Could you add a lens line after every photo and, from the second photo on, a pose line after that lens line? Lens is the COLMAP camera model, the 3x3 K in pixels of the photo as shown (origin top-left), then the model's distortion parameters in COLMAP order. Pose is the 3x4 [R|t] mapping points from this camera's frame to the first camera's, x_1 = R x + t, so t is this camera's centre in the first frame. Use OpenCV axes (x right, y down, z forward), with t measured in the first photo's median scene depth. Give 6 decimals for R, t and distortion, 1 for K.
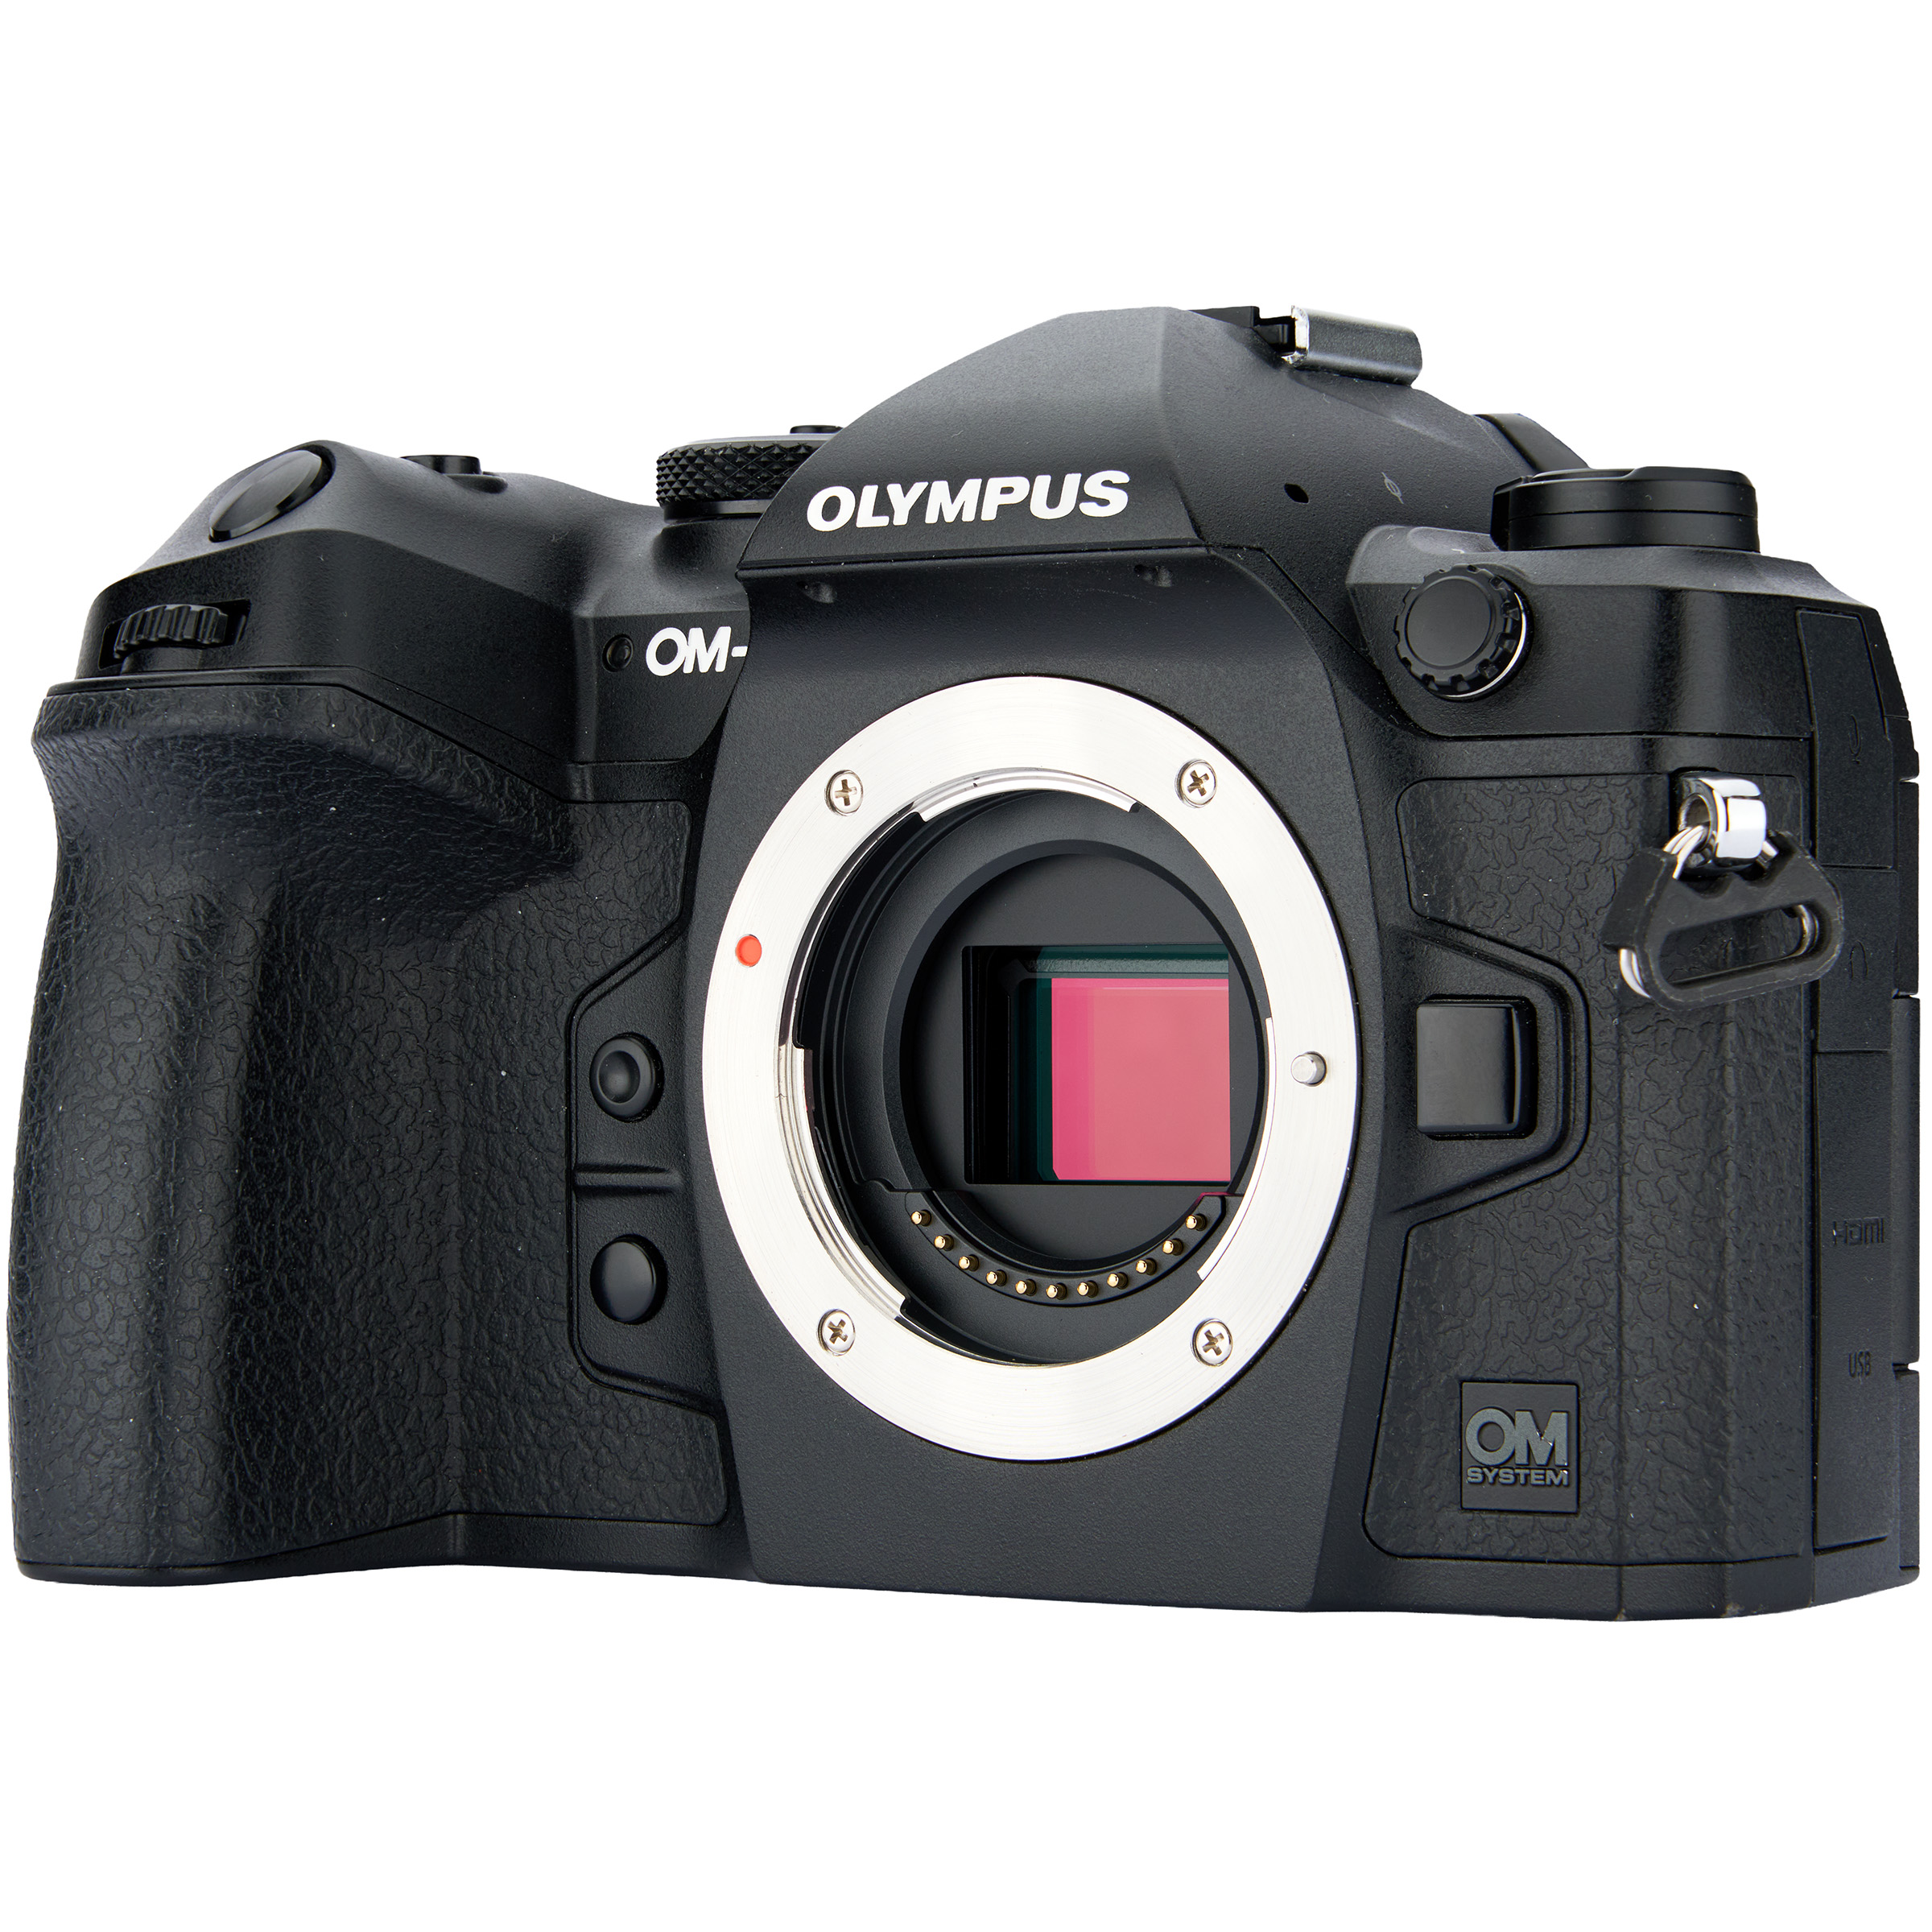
lens RADIAL K [[7166.9, 0, 967.7], [0, 7166.9, 969.1], [0, 0, 1]] dist [-0.100794, 0.000000]
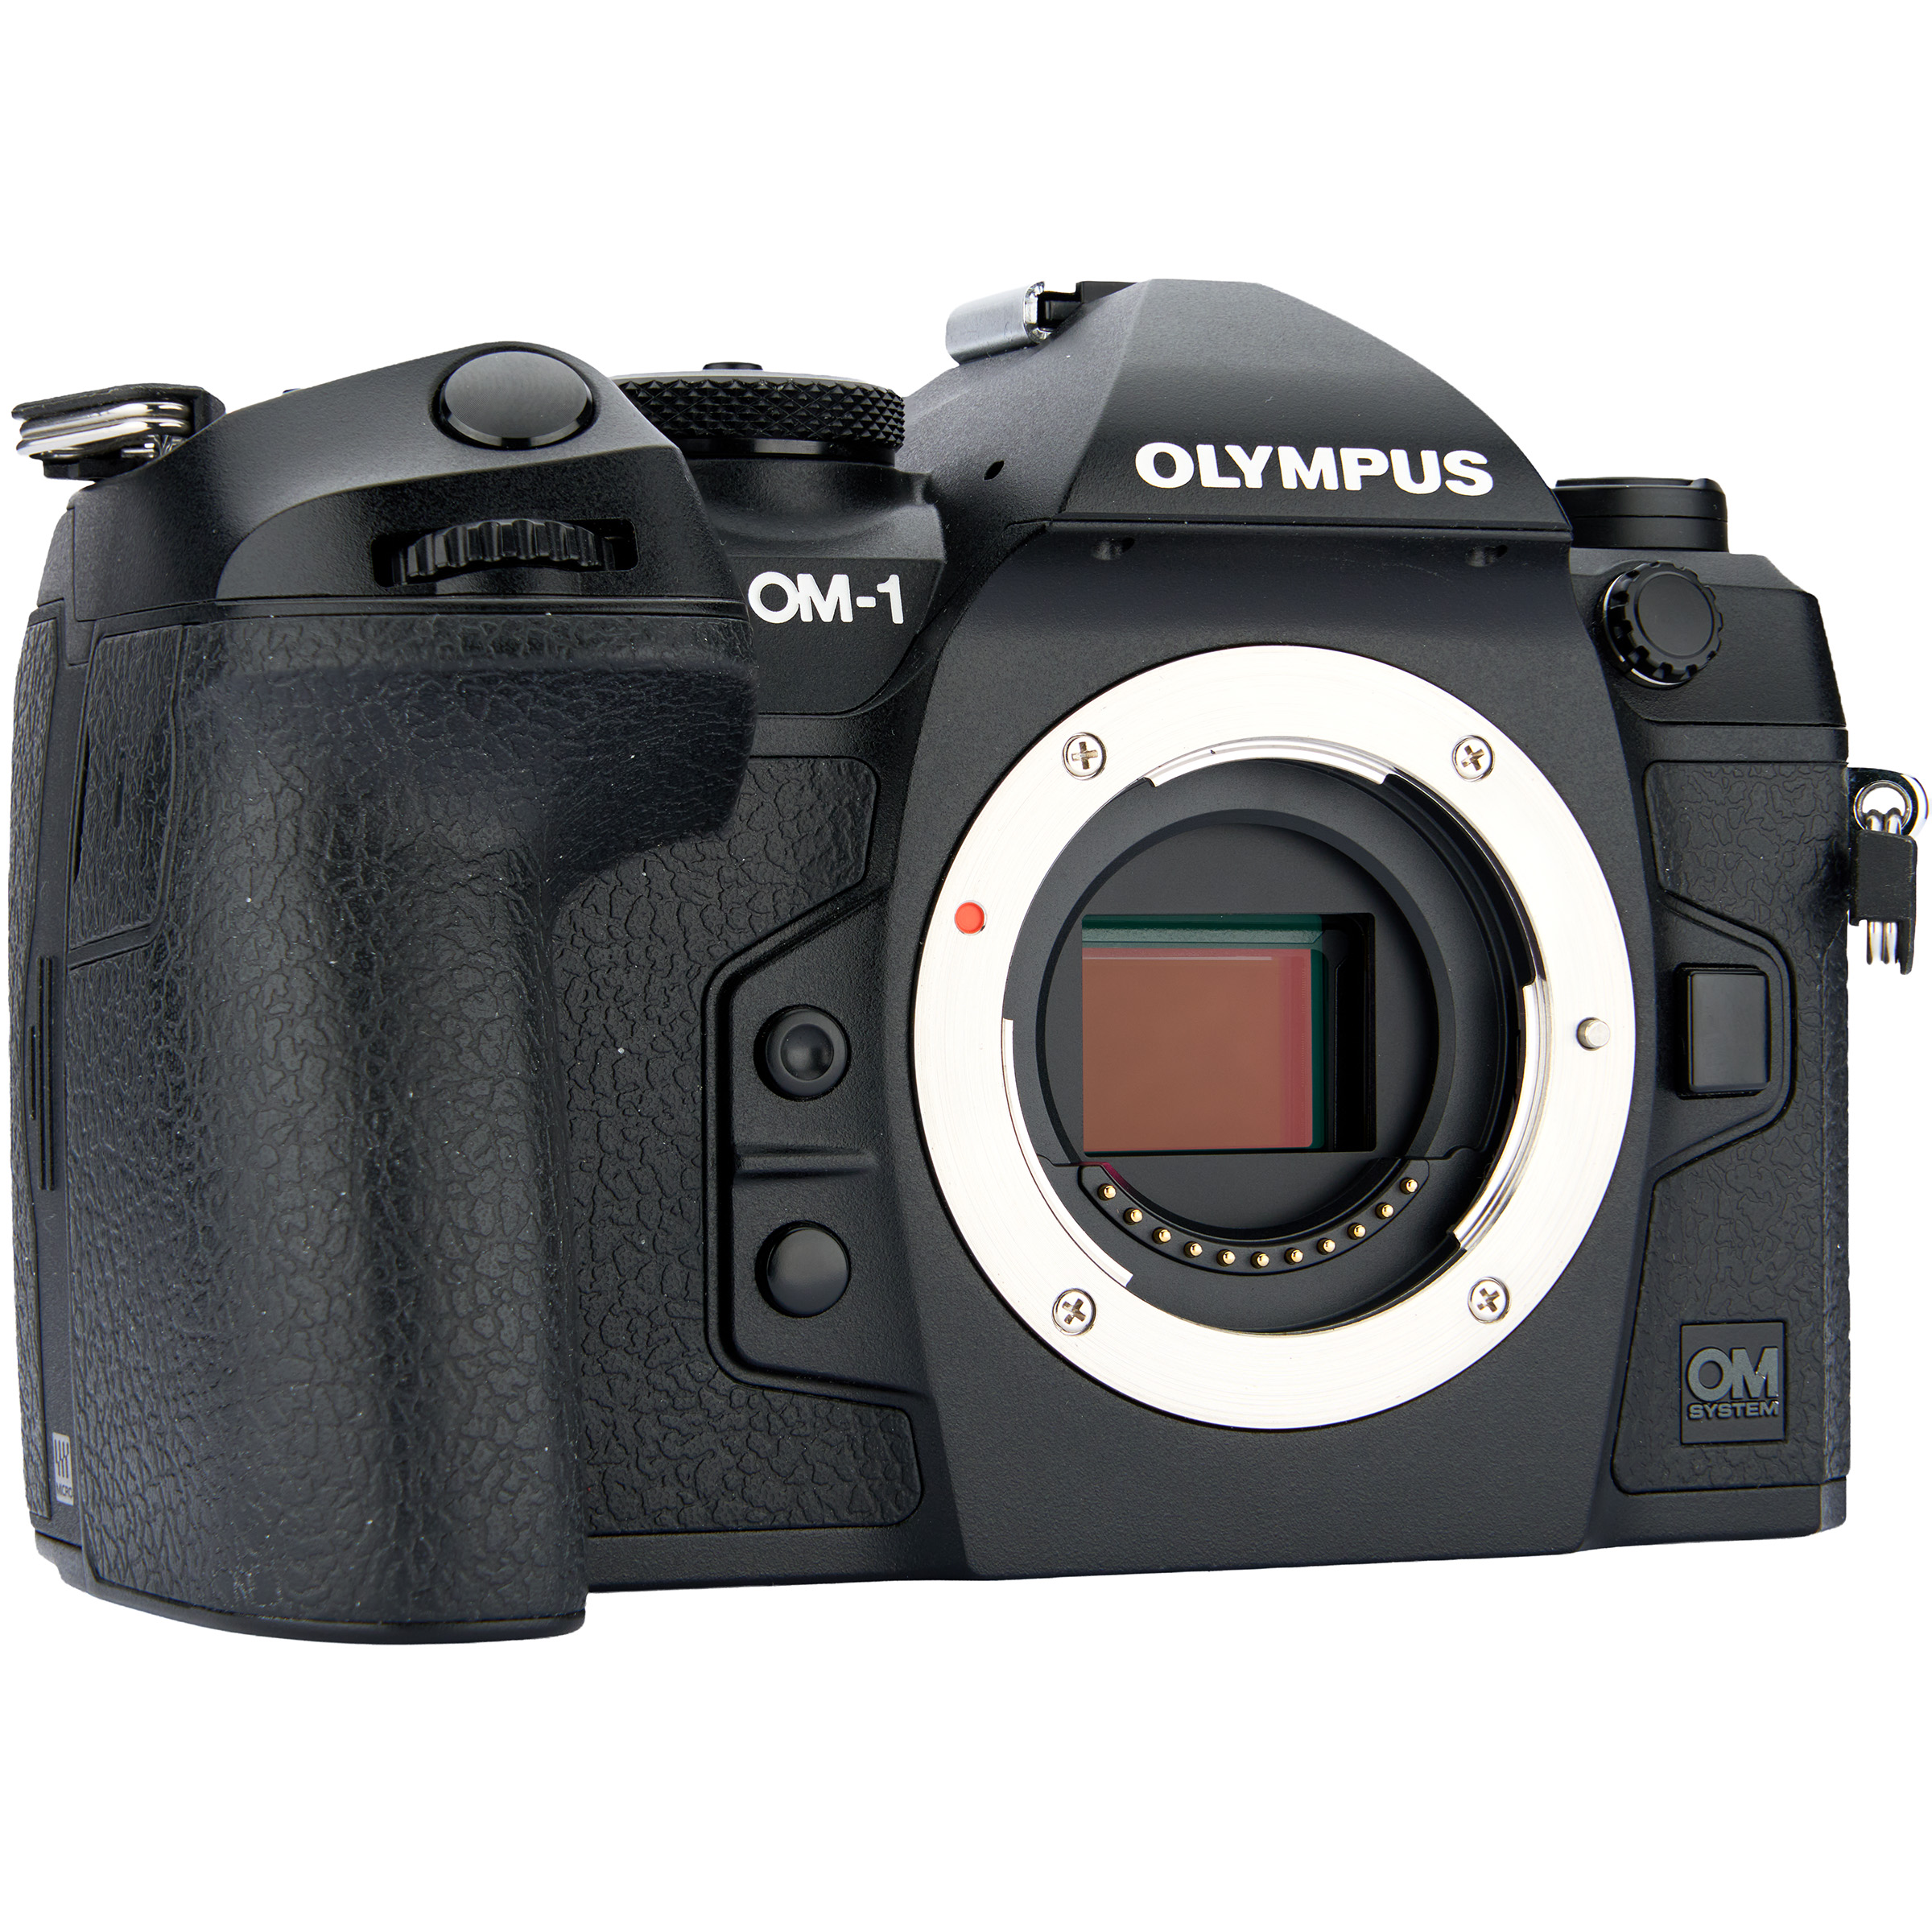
lens RADIAL K [[7166.9, 0, 967.2], [0, 7166.9, 970.1], [0, 0, 1]] dist [-0.100794, 0.000000]
pose [[0.513900, 0.000748, 0.857850, -0.863363], [-0.001021, 0.999999, -0.000260, 0.004738], [-0.857849, -0.000742, 0.513901, 0.518118]]
